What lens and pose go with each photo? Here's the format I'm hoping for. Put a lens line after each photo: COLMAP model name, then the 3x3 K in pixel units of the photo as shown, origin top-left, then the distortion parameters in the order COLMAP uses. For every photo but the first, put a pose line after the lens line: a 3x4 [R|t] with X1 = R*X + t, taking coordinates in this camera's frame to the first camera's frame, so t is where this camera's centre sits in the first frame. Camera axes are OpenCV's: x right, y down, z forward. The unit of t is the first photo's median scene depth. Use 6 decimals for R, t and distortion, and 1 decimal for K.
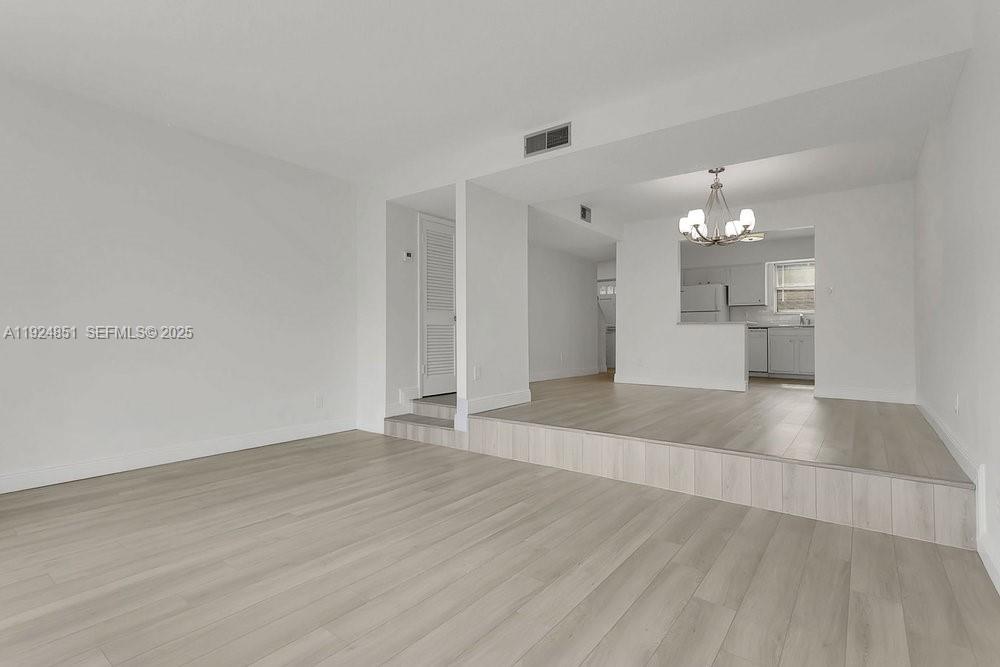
lens RADIAL K [[478.9, 0, 503.0], [0, 478.9, 324.1], [0, 0, 1]] dist [0.003470, 0.000686]
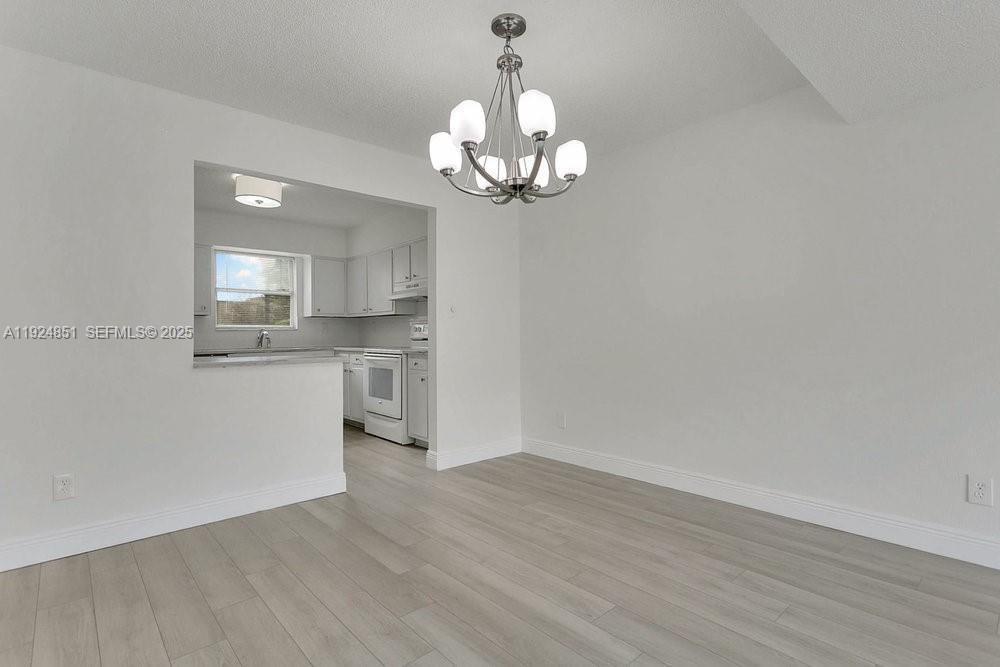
lens RADIAL K [[485.9, 0, 512.0], [0, 485.9, 323.0], [0, 0, 1]] dist [0.001016, 0.000190]
pose [[0.178724, 0.011569, 0.983831, 0.015877], [-0.008222, 0.999914, -0.010265, -0.047832], [-0.983865, -0.006255, 0.178804, 0.908538]]
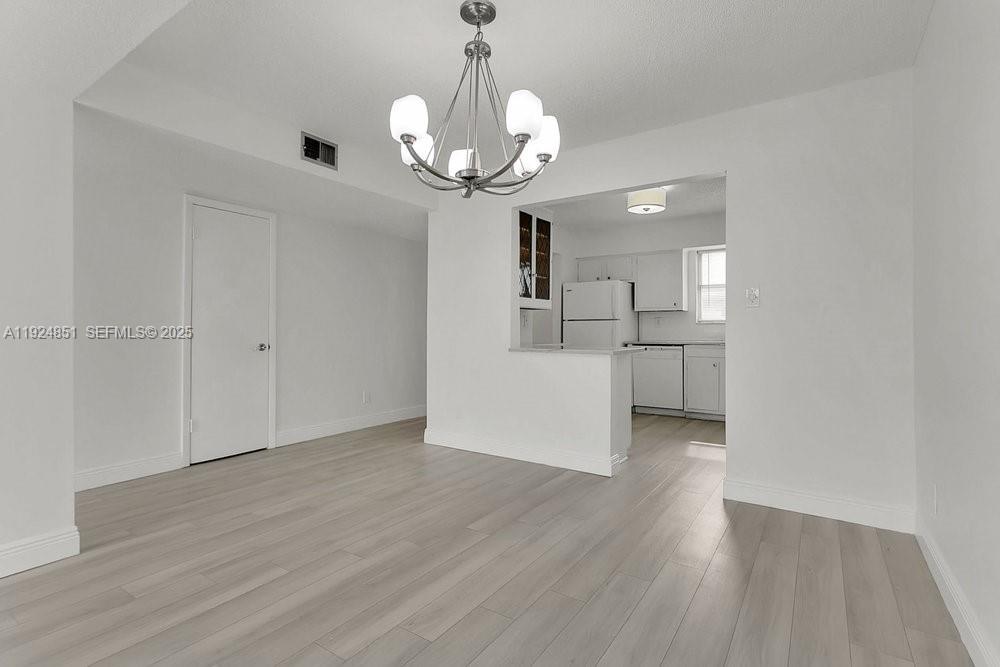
lens RADIAL K [[478.9, 0, 503.0], [0, 478.9, 324.1], [0, 0, 1]] dist [0.003470, 0.000686]
pose [[0.998485, -0.006069, 0.054696, 0.439426], [0.005477, 0.999925, 0.010964, -0.051781], [-0.054758, -0.010648, 0.998443, 0.569011]]
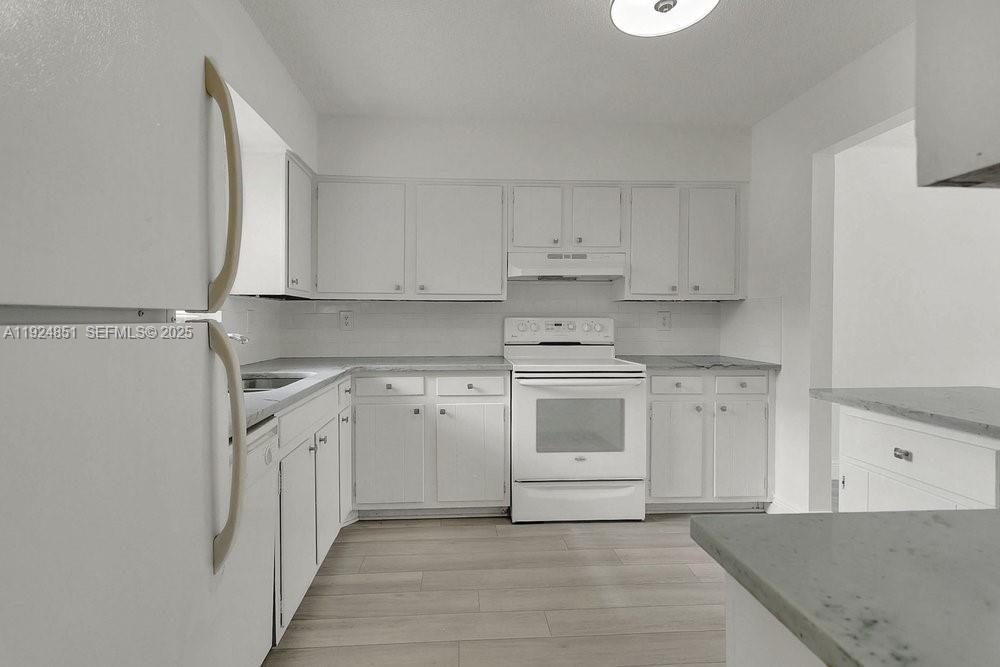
lens RADIAL K [[455.4, 0, 500.0], [0, 455.4, 333.5], [0, 0, 1]] dist [0.001796, 0.000242]
pose [[-0.641820, -0.027539, 0.766360, 0.615431], [-0.017368, 0.999621, 0.021376, -0.047141], [-0.766658, 0.000410, -0.642055, 1.766327]]
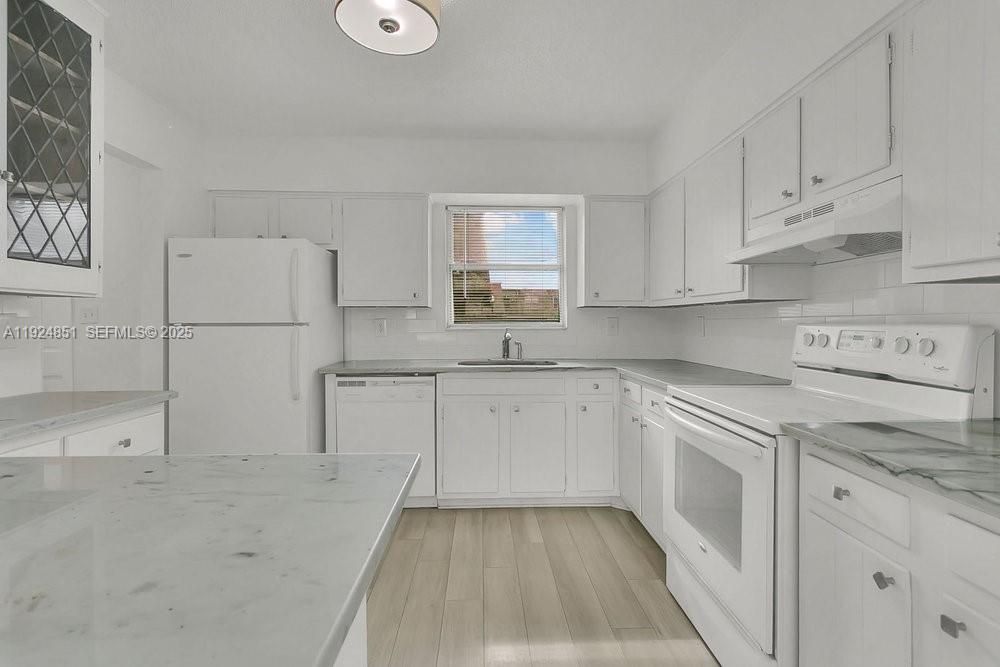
lens RADIAL K [[478.9, 0, 503.0], [0, 478.9, 324.1], [0, 0, 1]] dist [0.003470, 0.000686]
pose [[0.773877, -0.009816, 0.633259, 0.621067], [-0.007761, 0.999658, 0.024980, -0.064007], [-0.633288, -0.024246, 0.773536, 1.178913]]
